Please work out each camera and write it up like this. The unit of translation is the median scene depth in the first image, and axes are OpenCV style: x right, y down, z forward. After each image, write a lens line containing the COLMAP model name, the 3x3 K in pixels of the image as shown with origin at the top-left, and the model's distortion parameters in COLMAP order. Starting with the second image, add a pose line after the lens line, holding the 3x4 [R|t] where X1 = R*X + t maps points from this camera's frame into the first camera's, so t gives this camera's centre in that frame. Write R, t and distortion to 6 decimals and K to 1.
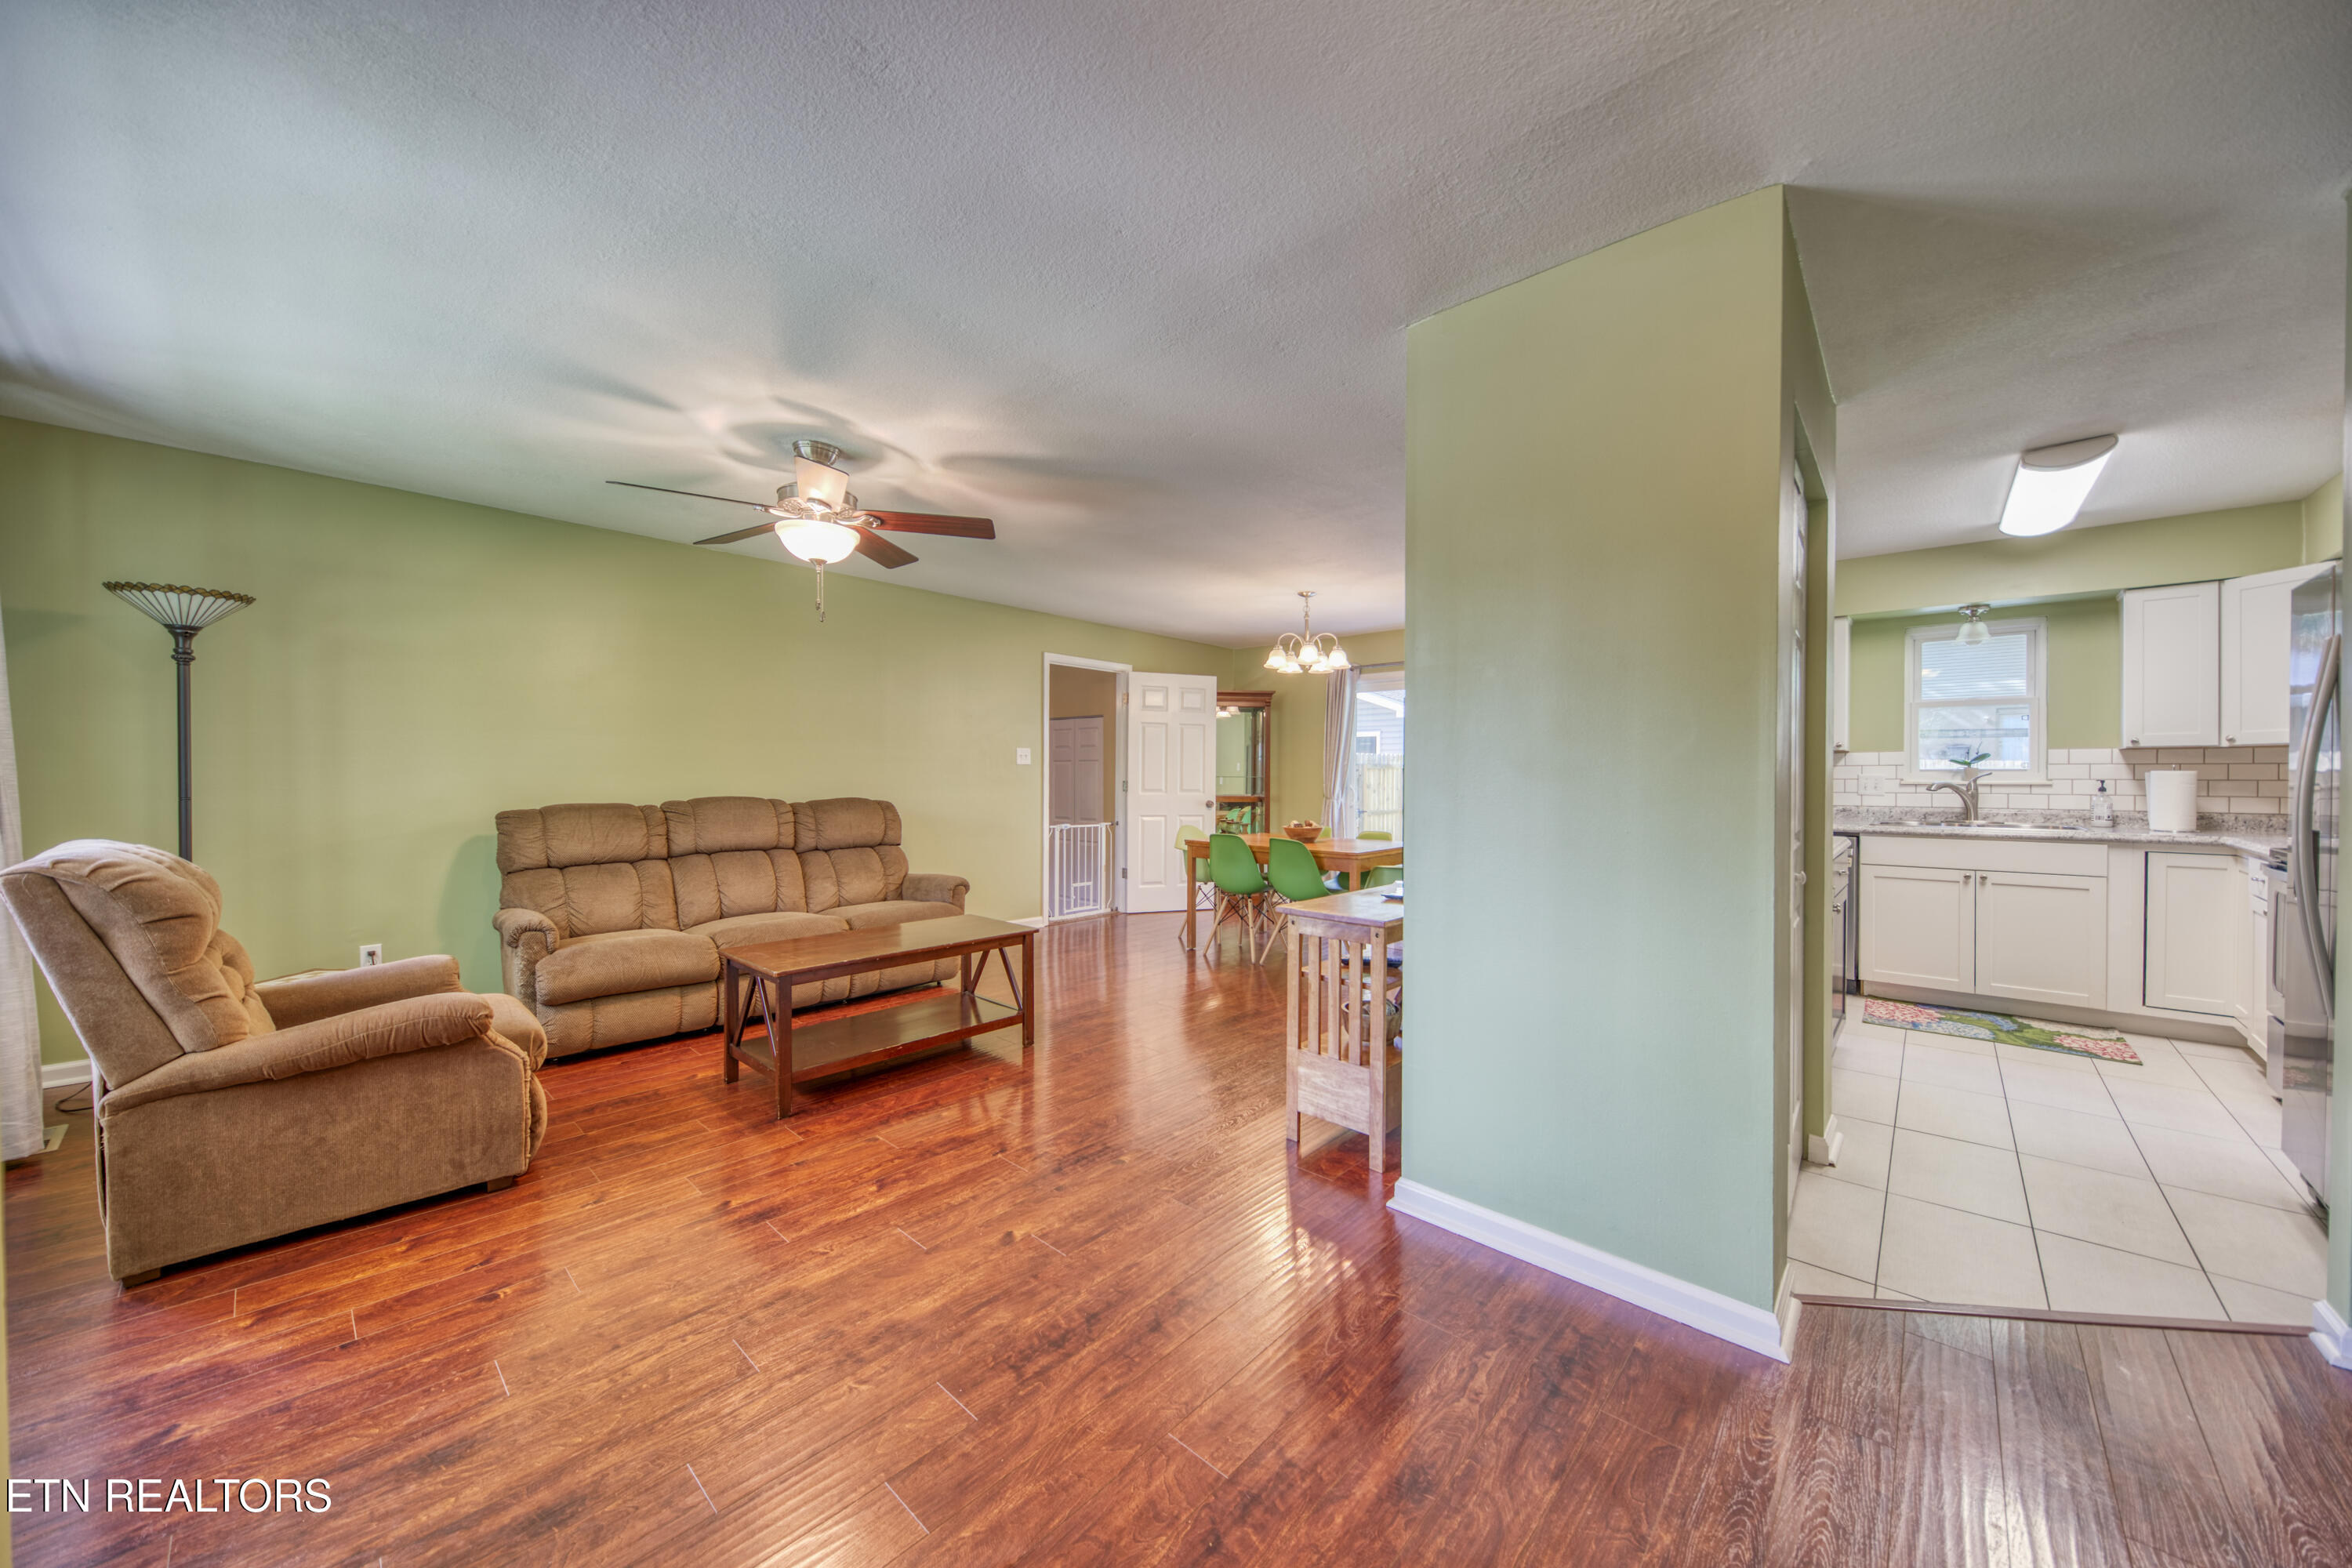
lens RADIAL K [[811.0, 0, 1215.9], [0, 811.0, 781.6], [0, 0, 1]] dist [0.000068, -0.003195]
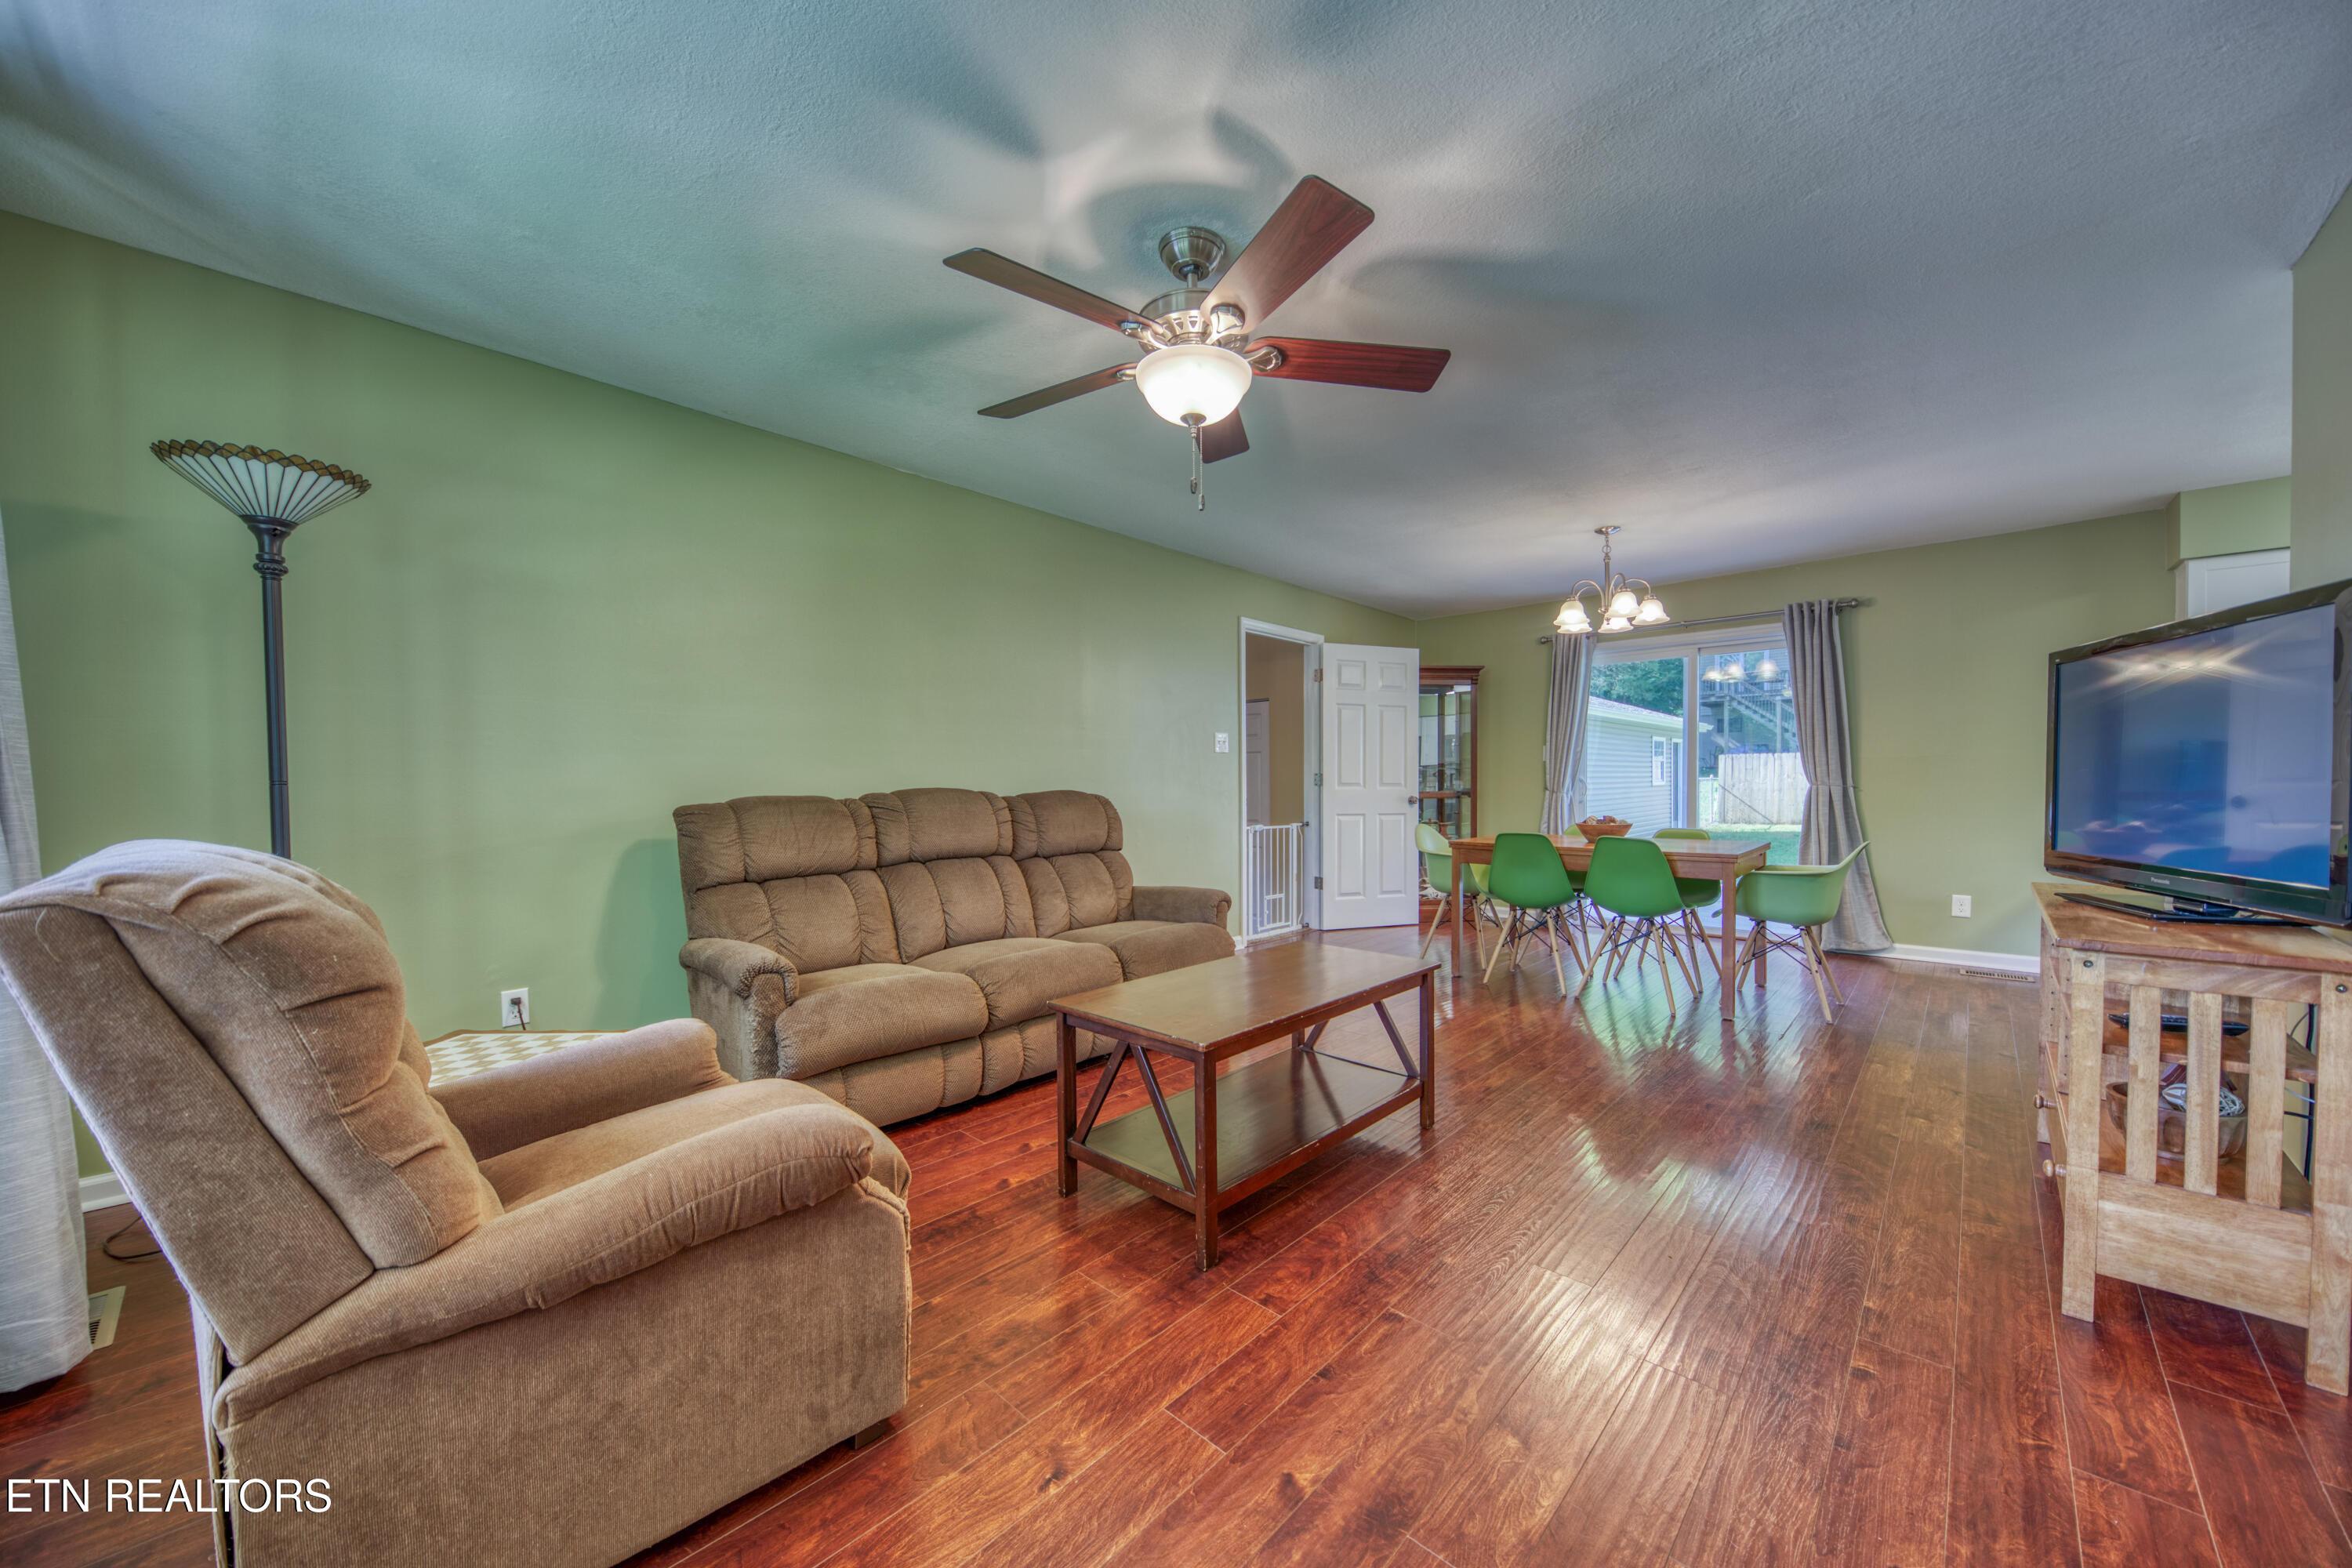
lens RADIAL K [[830.9, 0, 1212.6], [0, 830.9, 802.7], [0, 0, 1]] dist [0.010364, -0.006410]
pose [[0.999582, -0.009389, -0.027354, -0.425757], [0.009870, 0.999798, 0.017486, 0.028351], [0.027185, -0.017749, 0.999473, 0.287799]]
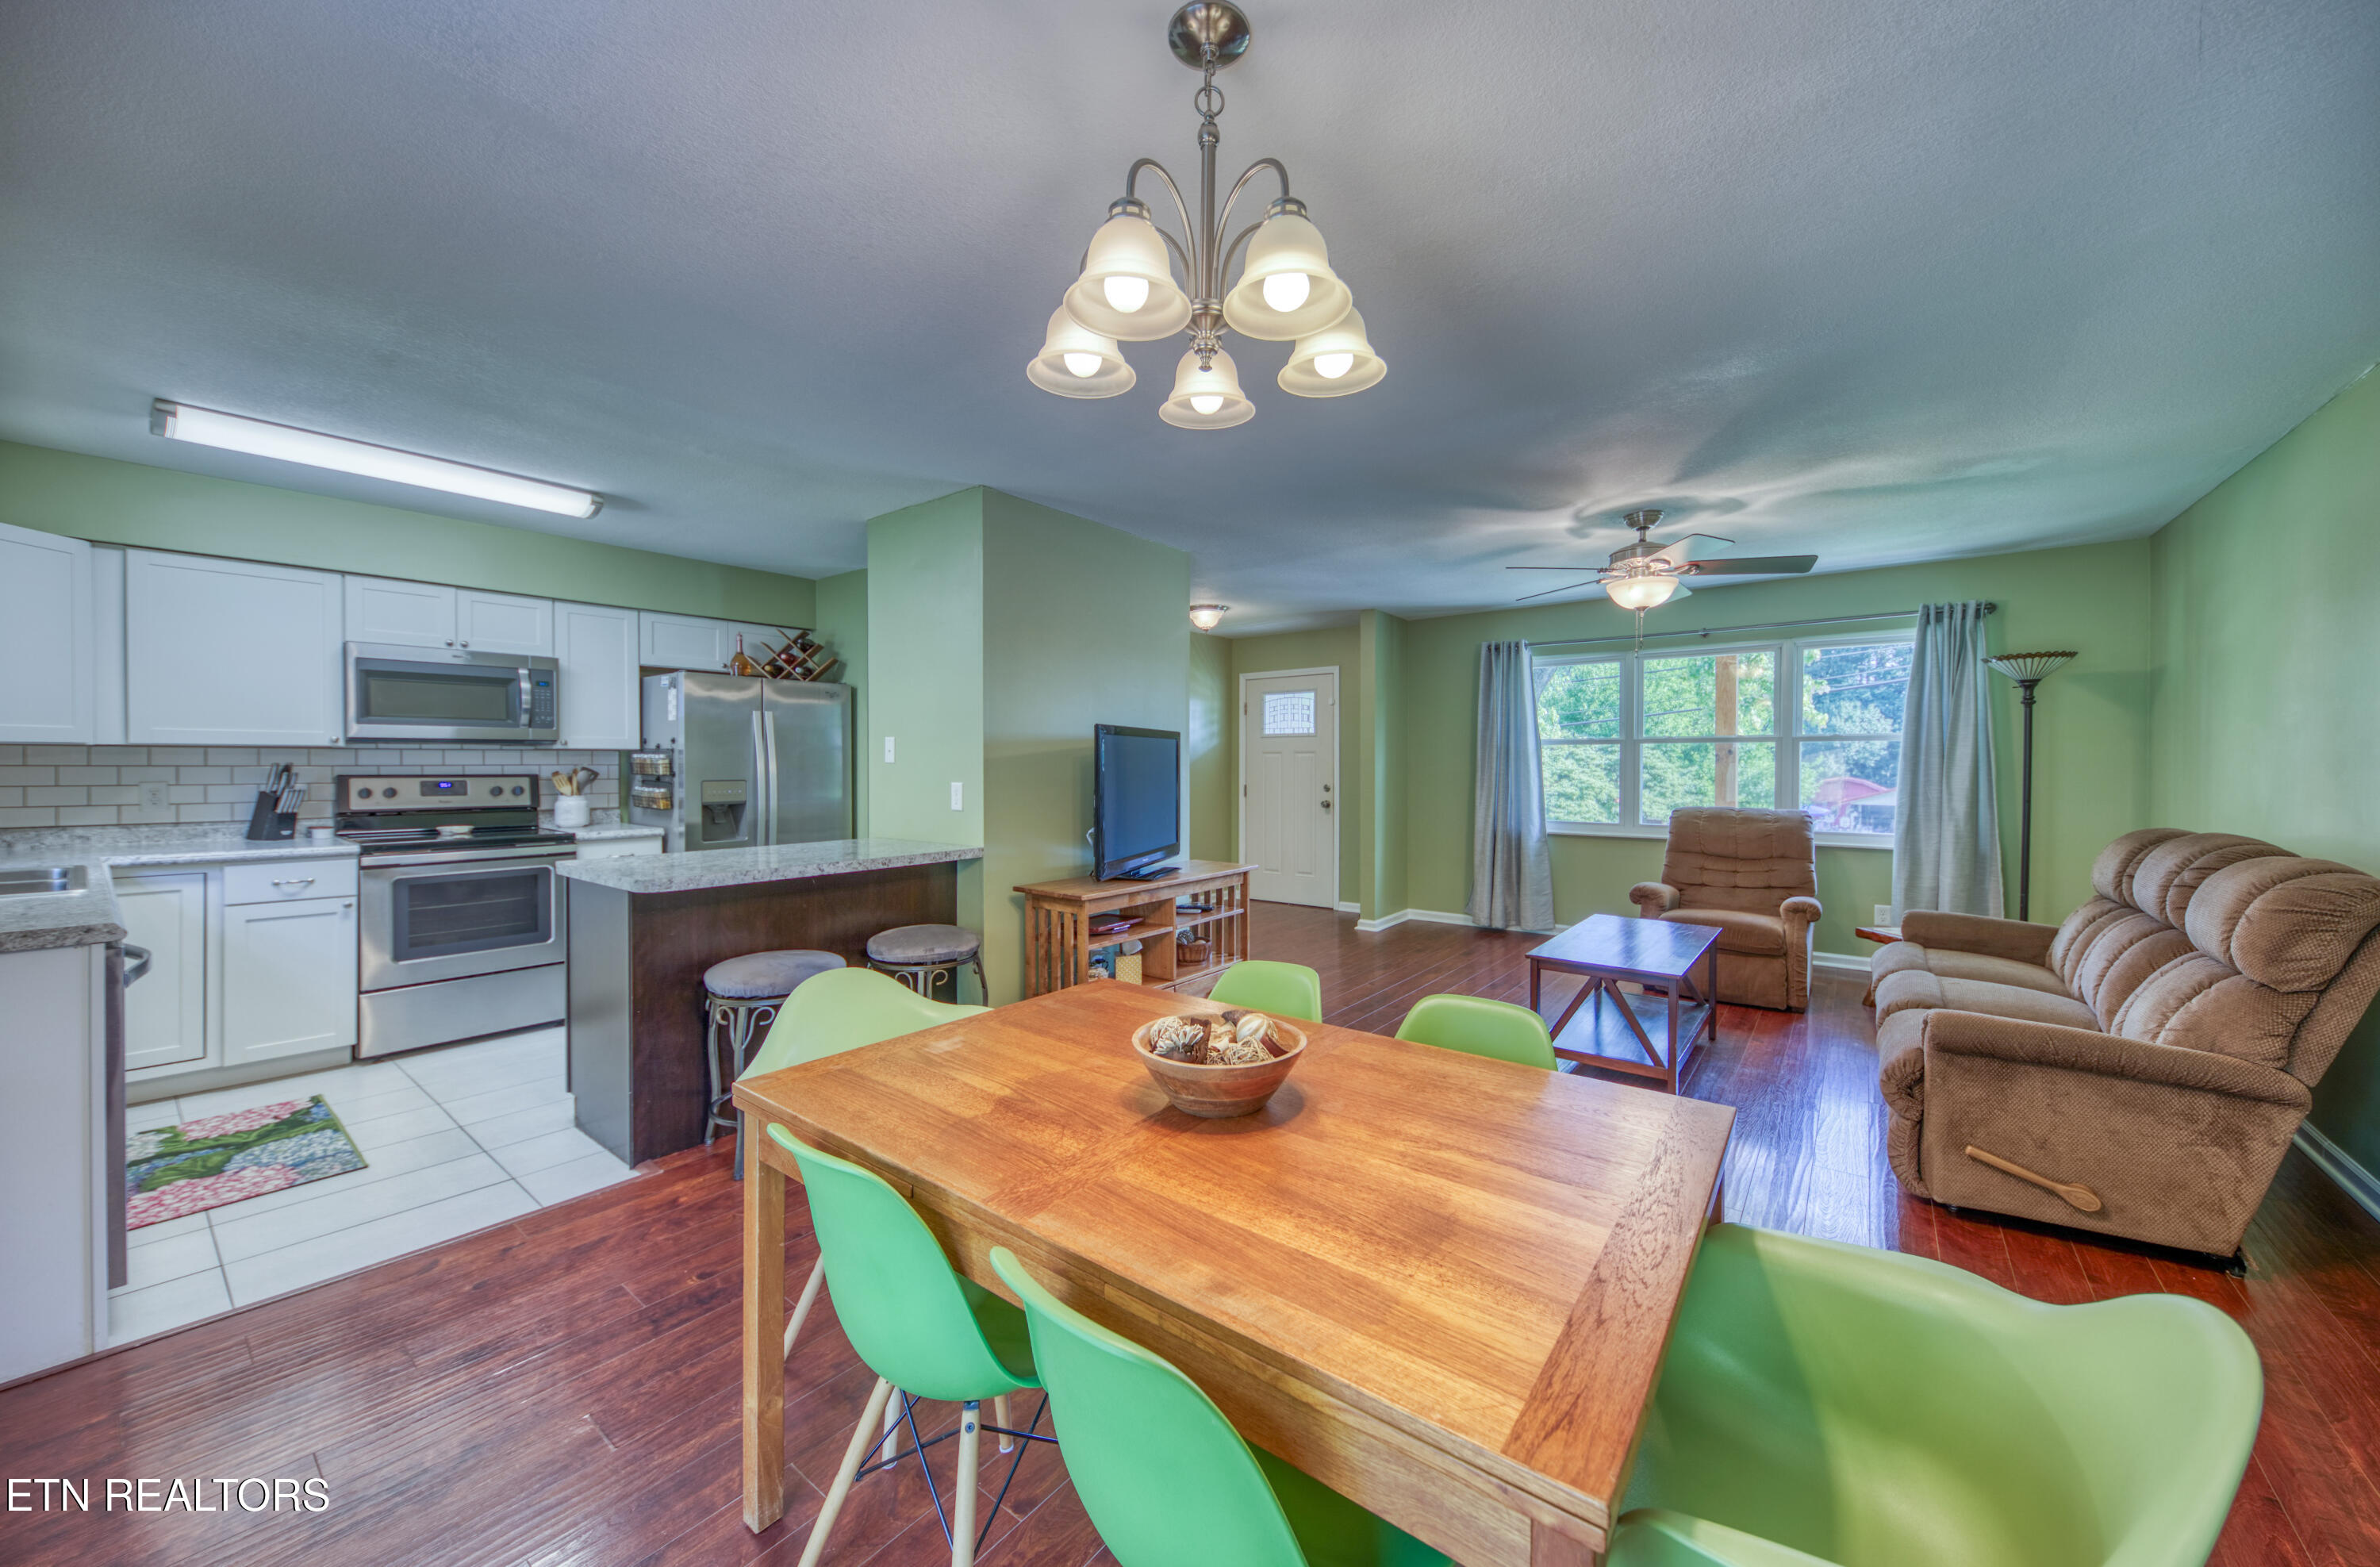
lens RADIAL K [[869.5, 0, 1177.3], [0, 869.5, 774.1], [0, 0, 1]] dist [0.004277, -0.000213]
pose [[-0.999030, -0.005039, -0.043748, 0.236764], [-0.006100, 0.999690, 0.024151, -0.047491], [0.043613, 0.024394, -0.998751, 2.101609]]
